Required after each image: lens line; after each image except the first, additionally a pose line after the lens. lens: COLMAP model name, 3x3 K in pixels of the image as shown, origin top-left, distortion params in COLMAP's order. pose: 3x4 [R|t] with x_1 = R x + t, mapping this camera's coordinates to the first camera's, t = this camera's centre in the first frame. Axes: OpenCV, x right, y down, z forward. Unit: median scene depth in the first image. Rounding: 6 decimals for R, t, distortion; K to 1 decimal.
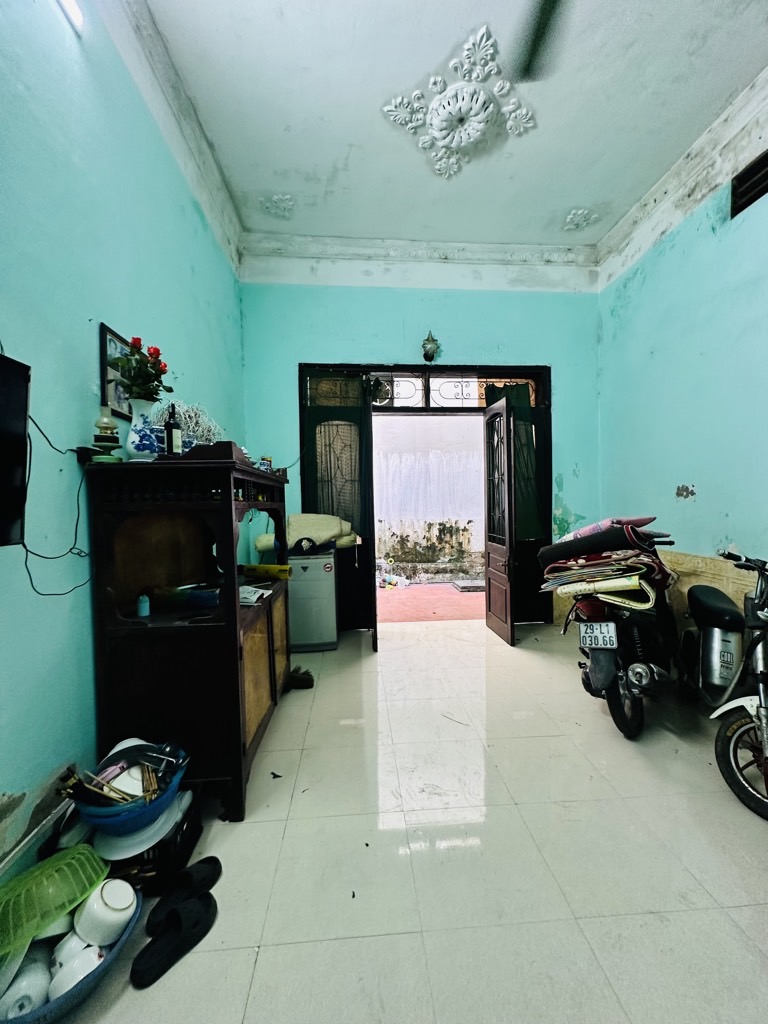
lens RADIAL K [[406.5, 0, 384.1], [0, 406.5, 510.5], [0, 0, 1]] dist [-0.004540, 0.001260]
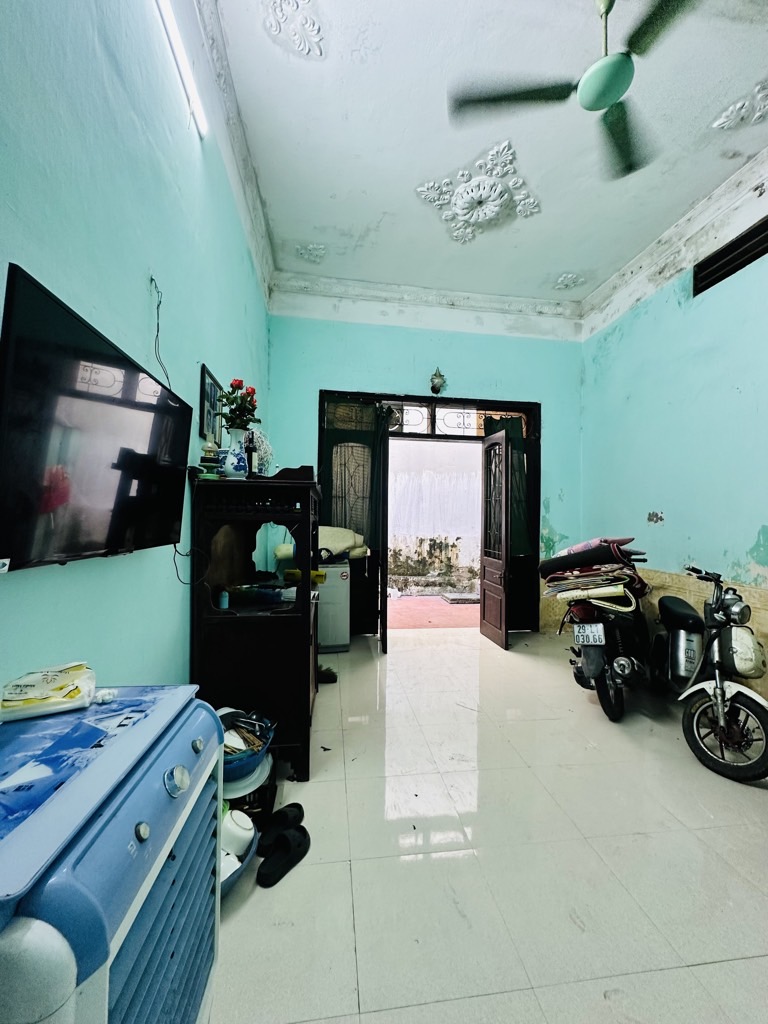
lens RADIAL K [[406.5, 0, 383.7], [0, 406.5, 510.3], [0, 0, 1]] dist [-0.004540, 0.001260]
pose [[0.997468, 0.033258, 0.062858, -0.107139], [-0.030854, 0.998769, -0.038845, 0.002797], [-0.064073, 0.036808, 0.997266, -0.112833]]
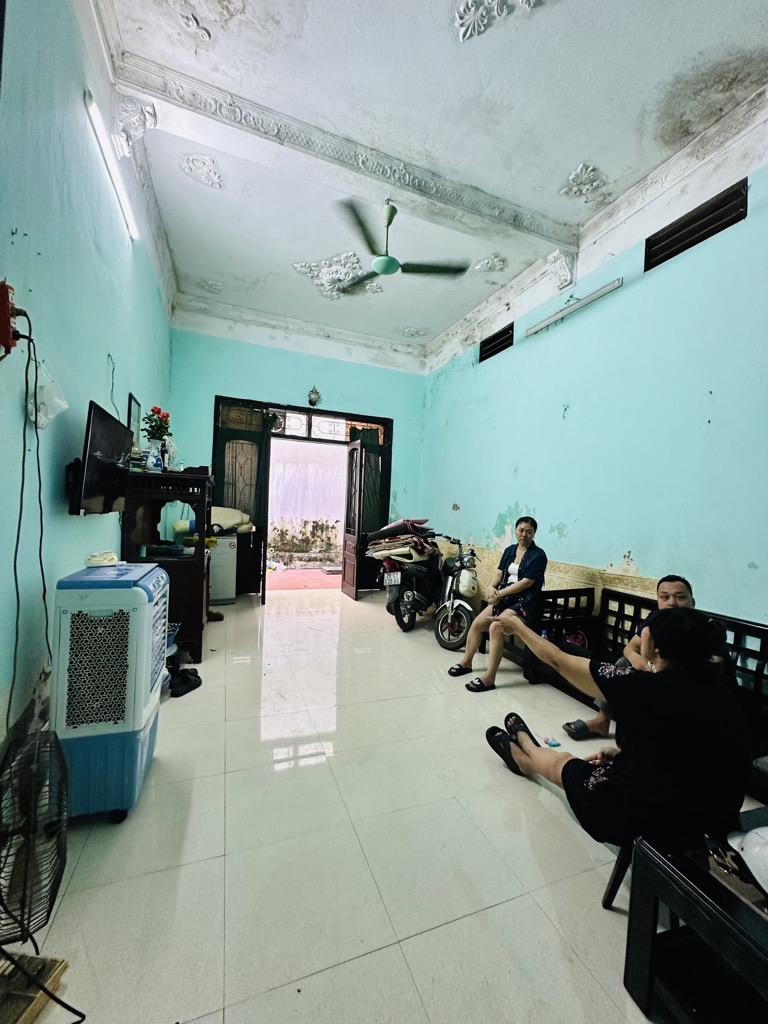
lens RADIAL K [[406.5, 0, 384.1], [0, 406.5, 509.9], [0, 0, 1]] dist [-0.004540, 0.001260]
pose [[0.952425, 0.058321, 0.299141, -0.064946], [-0.055505, 0.998298, -0.017907, 0.012364], [-0.299677, 0.000451, 0.954041, -0.514519]]
